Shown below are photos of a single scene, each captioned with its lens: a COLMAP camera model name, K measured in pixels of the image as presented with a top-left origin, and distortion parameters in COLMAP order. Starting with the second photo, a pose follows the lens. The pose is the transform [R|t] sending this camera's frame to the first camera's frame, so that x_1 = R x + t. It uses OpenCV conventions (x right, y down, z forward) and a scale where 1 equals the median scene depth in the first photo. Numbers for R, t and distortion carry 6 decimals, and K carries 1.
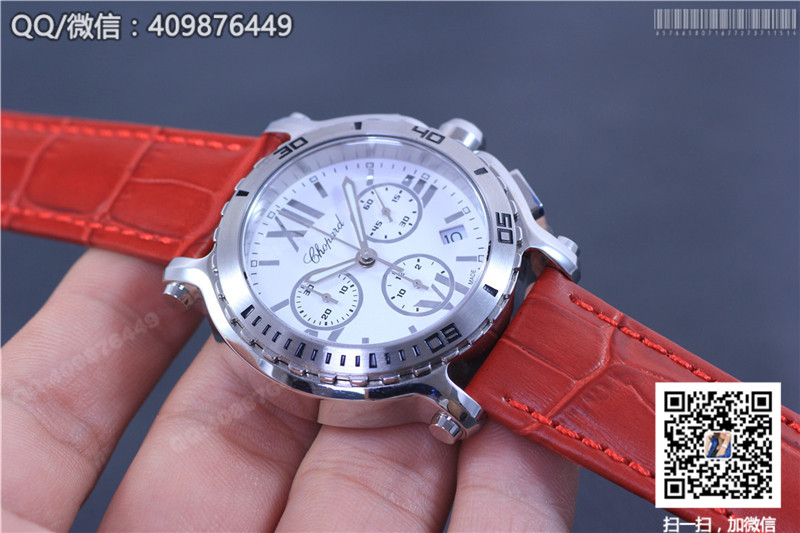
lens RADIAL K [[4859.6, 0, 400.0], [0, 4859.6, 266.5], [0, 0, 1]] dist [-0.025324, 24.728909]
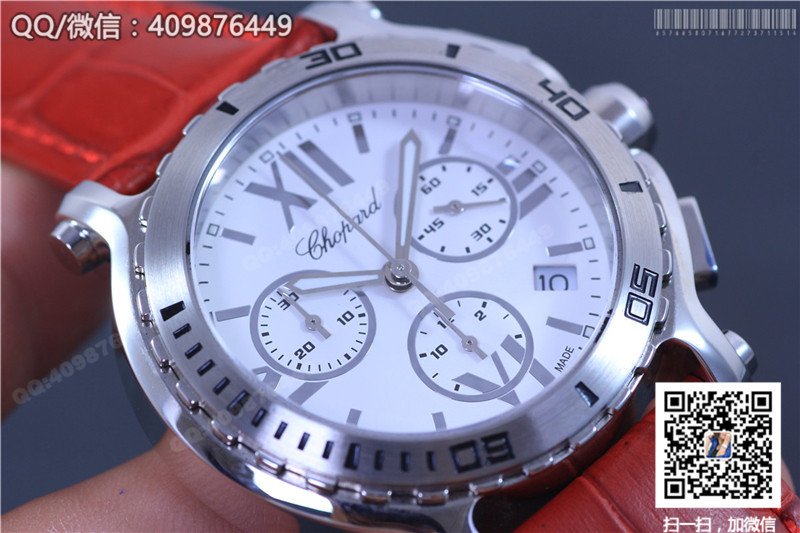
lens RADIAL K [[4859.6, 0, 400.0], [0, 4859.6, 266.5], [0, 0, 1]] dist [-0.025324, 24.728909]
pose [[0.959358, 0.279656, -0.037755, 0.014780], [-0.278096, 0.959644, 0.041773, -0.027045], [0.047913, -0.029576, 0.998414, 0.420138]]
